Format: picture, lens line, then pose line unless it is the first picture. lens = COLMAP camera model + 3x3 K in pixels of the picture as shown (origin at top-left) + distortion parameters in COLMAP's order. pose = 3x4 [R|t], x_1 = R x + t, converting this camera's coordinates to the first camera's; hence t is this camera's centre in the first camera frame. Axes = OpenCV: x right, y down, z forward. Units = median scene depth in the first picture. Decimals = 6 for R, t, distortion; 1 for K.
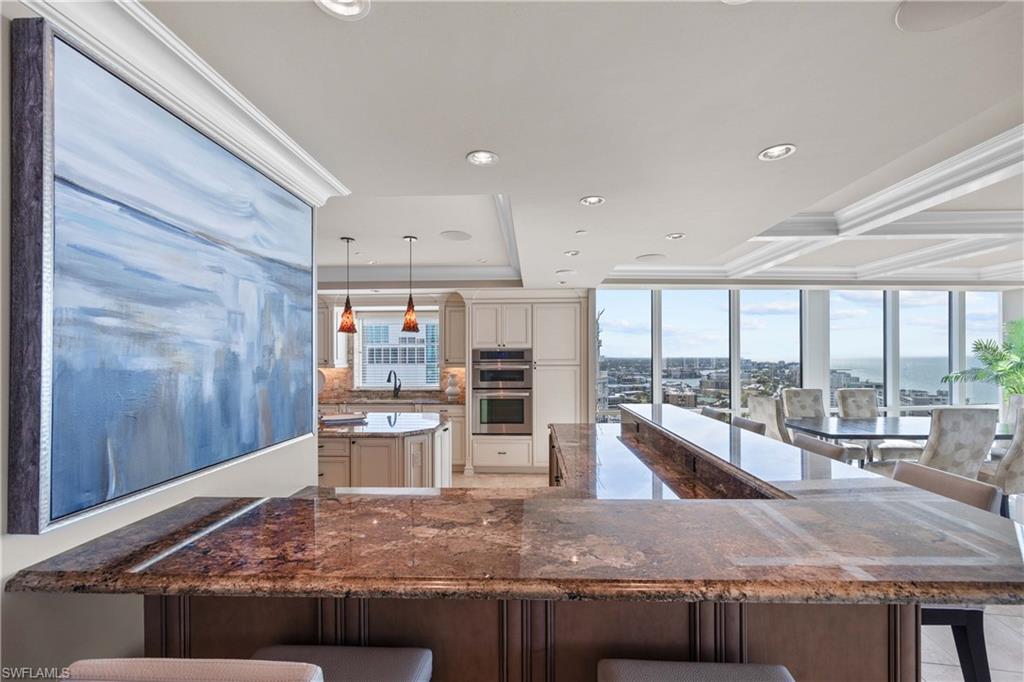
lens RADIAL K [[409.2, 0, 515.0], [0, 409.2, 355.8], [0, 0, 1]] dist [-0.000082, -0.000652]
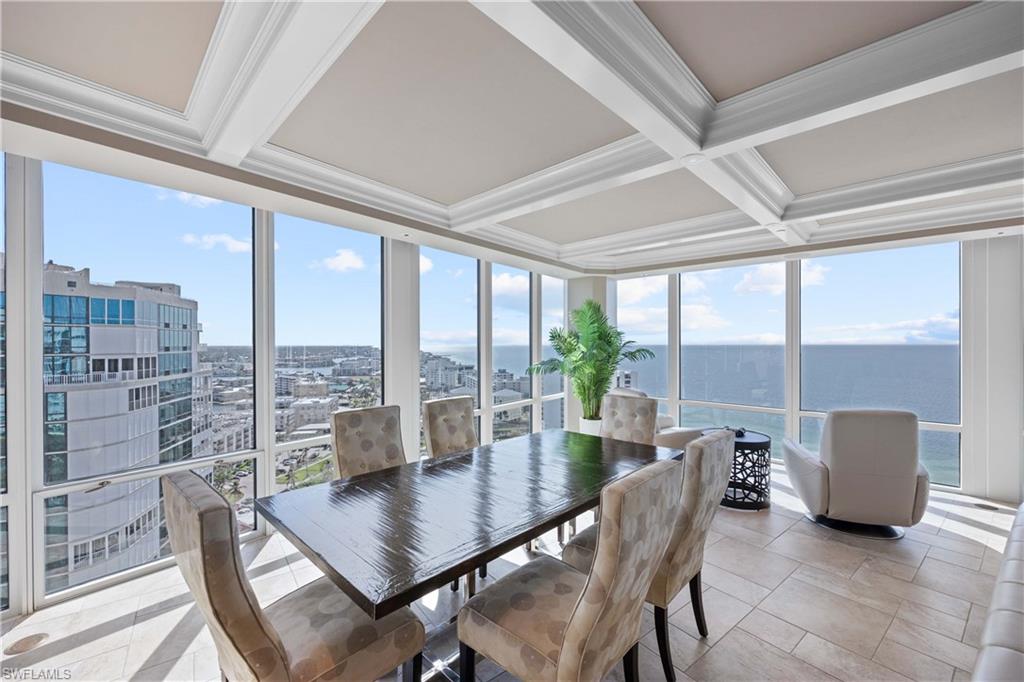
lens RADIAL K [[409.2, 0, 510.8], [0, 409.2, 346.2], [0, 0, 1]] dist [-0.000082, -0.000652]
pose [[0.671903, 0.000898, 0.740639, 0.442780], [-0.004418, 0.999986, 0.002795, 0.000387], [-0.740626, -0.005150, 0.671898, 0.520109]]
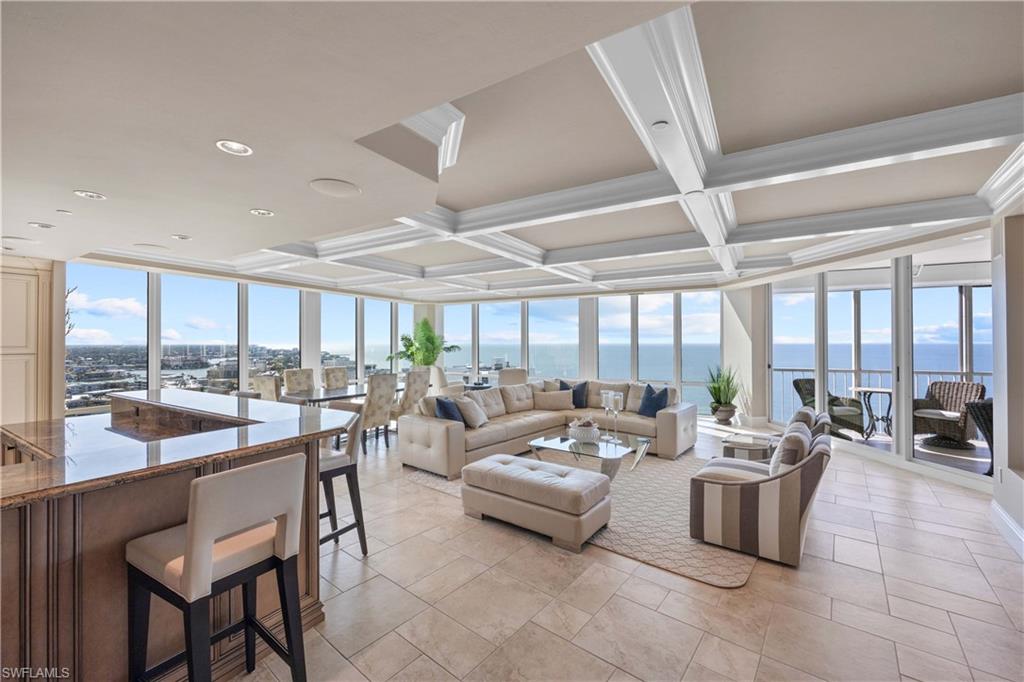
lens RADIAL K [[409.2, 0, 512.4], [0, 409.2, 340.1], [0, 0, 1]] dist [-0.000082, -0.000652]
pose [[0.485055, 0.009221, 0.874435, -0.083911], [-0.003133, 0.999956, -0.008807, 0.000044], [-0.874478, 0.001533, 0.485063, -0.189993]]
